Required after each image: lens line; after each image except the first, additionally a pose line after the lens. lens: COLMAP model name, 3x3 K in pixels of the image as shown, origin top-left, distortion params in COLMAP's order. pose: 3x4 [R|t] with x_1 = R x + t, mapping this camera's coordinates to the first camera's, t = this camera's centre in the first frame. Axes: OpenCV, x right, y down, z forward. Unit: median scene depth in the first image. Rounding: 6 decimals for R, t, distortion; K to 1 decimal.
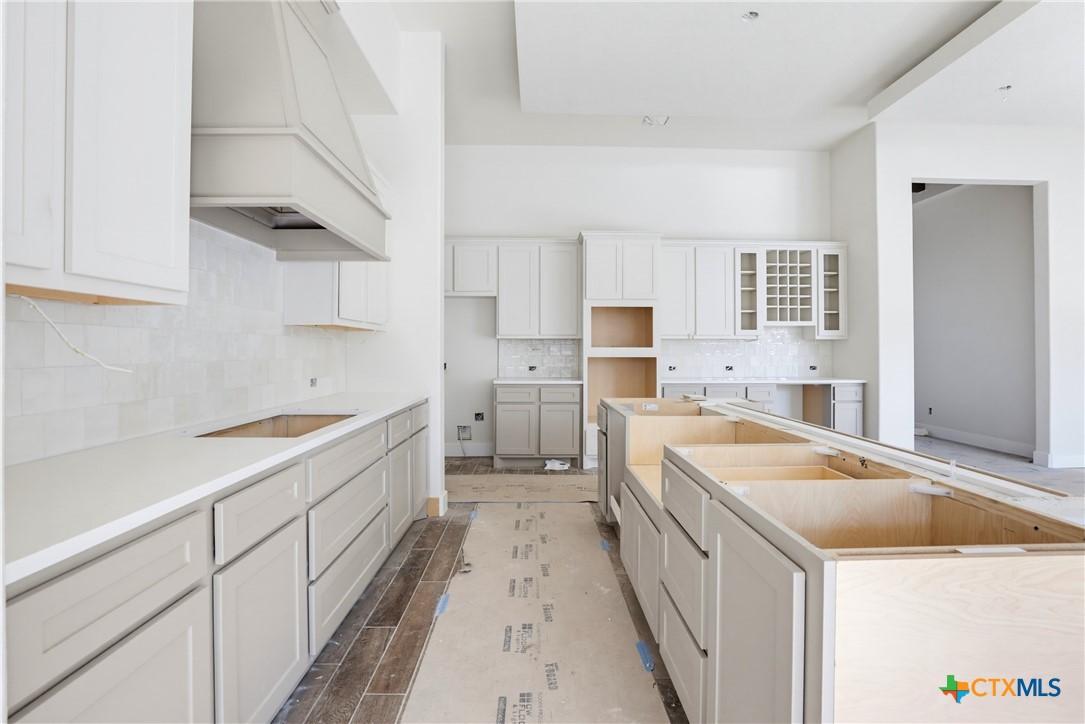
lens RADIAL K [[499.9, 0, 549.6], [0, 499.9, 352.3], [0, 0, 1]] dist [-0.039873, 0.007617]
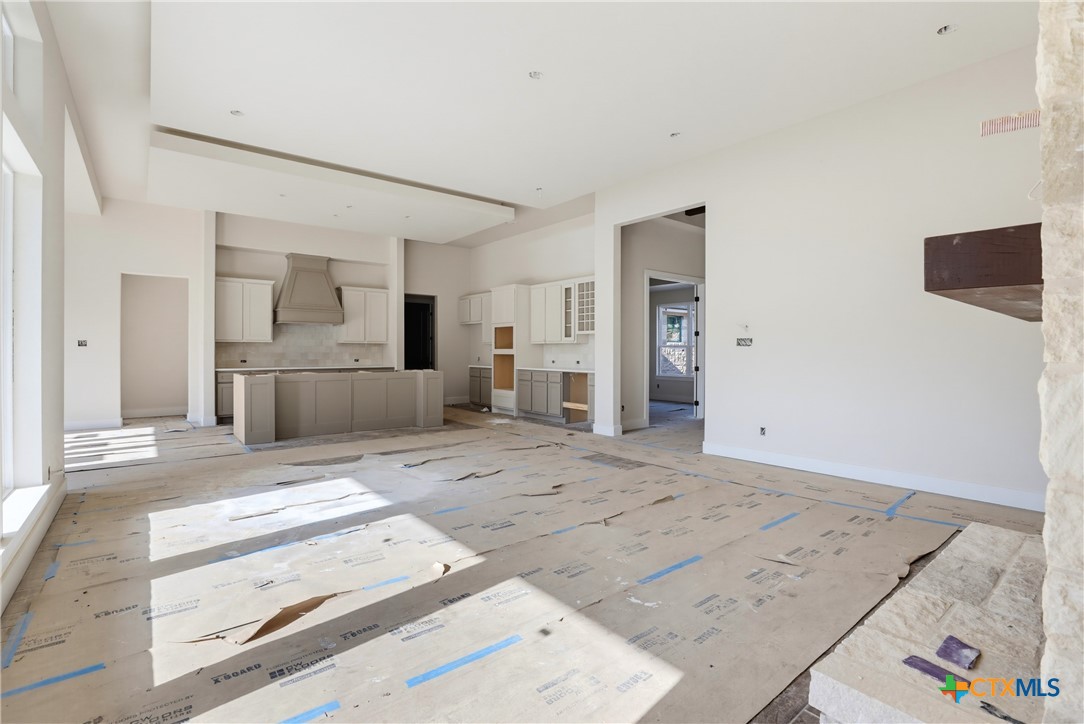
lens RADIAL K [[499.4, 0, 541.8], [0, 499.4, 352.6], [0, 0, 1]] dist [-0.039873, 0.007617]
pose [[0.616976, 0.003094, -0.786976, 1.576063], [-0.003421, 0.999993, 0.001249, 0.001213], [0.786974, 0.001921, 0.616983, -0.025463]]
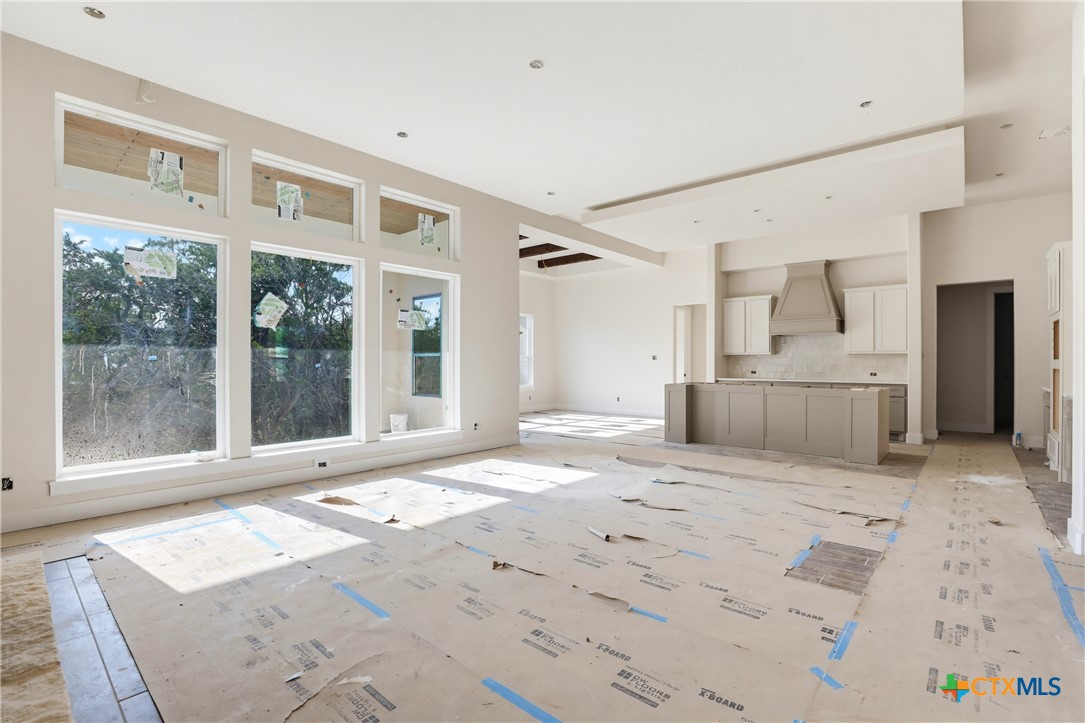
lens RADIAL K [[499.9, 0, 558.4], [0, 499.9, 365.7], [0, 0, 1]] dist [-0.039873, 0.007617]
pose [[-0.660955, 0.003913, -0.750416, 1.485364], [-0.002664, 0.999968, 0.007561, -0.001031], [0.750421, 0.006997, -0.660923, 0.825599]]
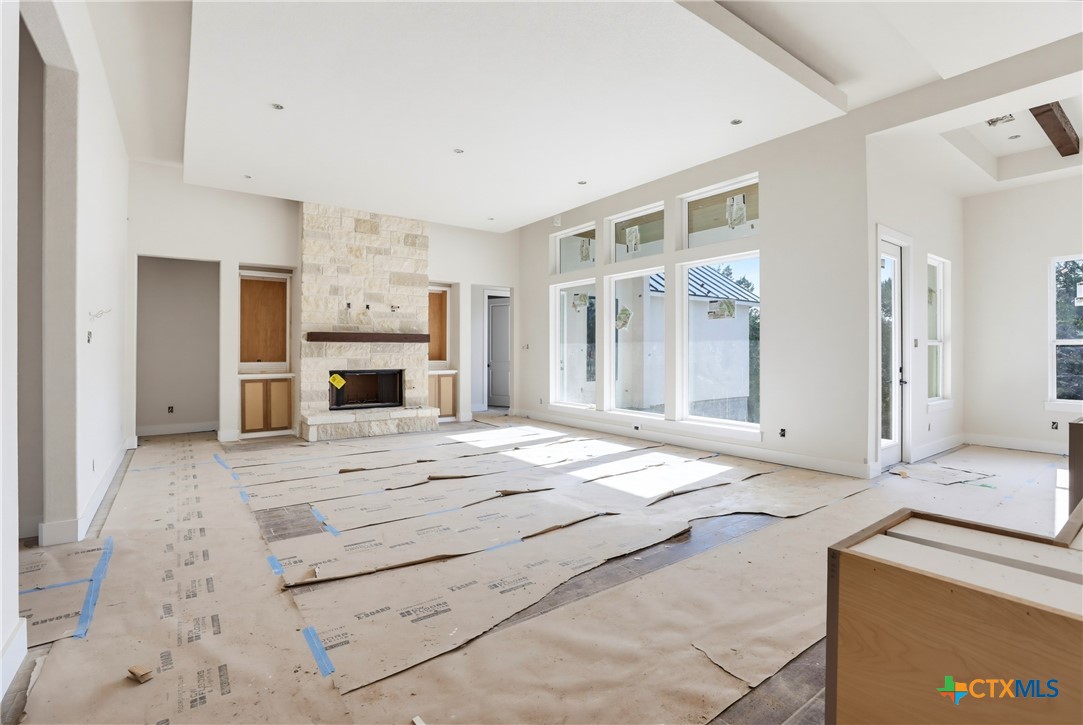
lens RADIAL K [[499.0, 0, 537.0], [0, 499.0, 347.3], [0, 0, 1]] dist [-0.039873, 0.007617]
pose [[-0.573278, 0.007053, 0.819331, 0.177607], [0.000379, 0.999965, -0.008343, -0.000320], [-0.819361, -0.004473, -0.573260, 0.804643]]
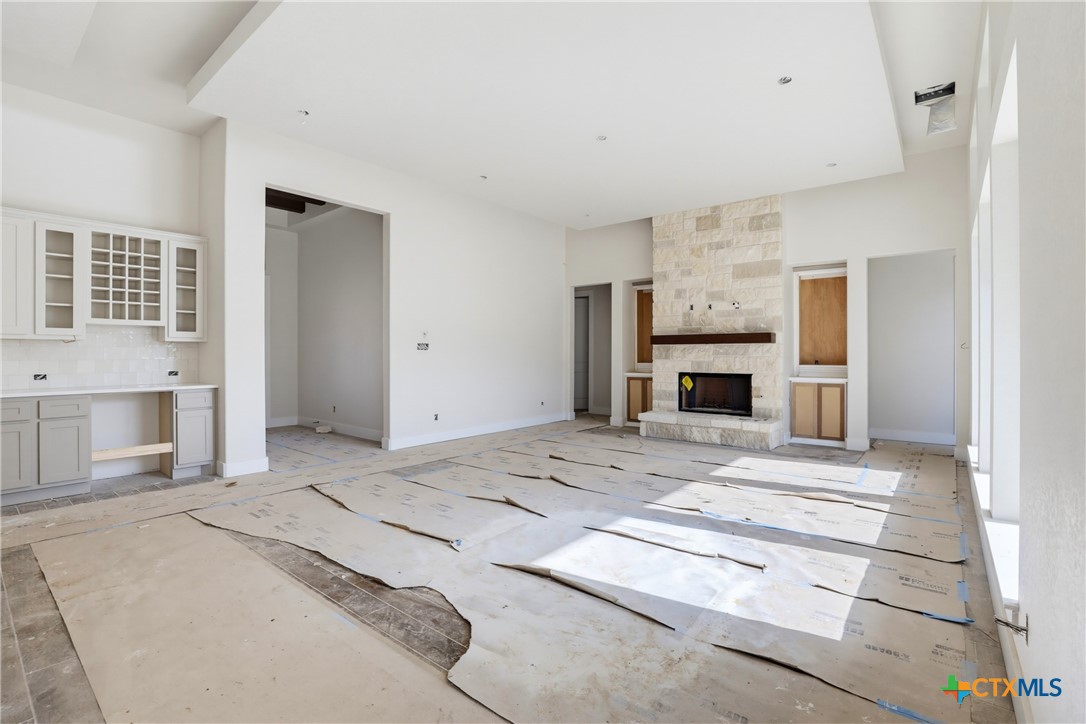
lens RADIAL K [[500.3, 0, 561.2], [0, 500.3, 354.3], [0, 0, 1]] dist [-0.039873, 0.007617]
pose [[0.631941, -0.002858, 0.775012, 0.307602], [0.003184, 0.999994, 0.001091, -0.001406], [-0.775010, 0.001778, 0.631946, -0.109883]]
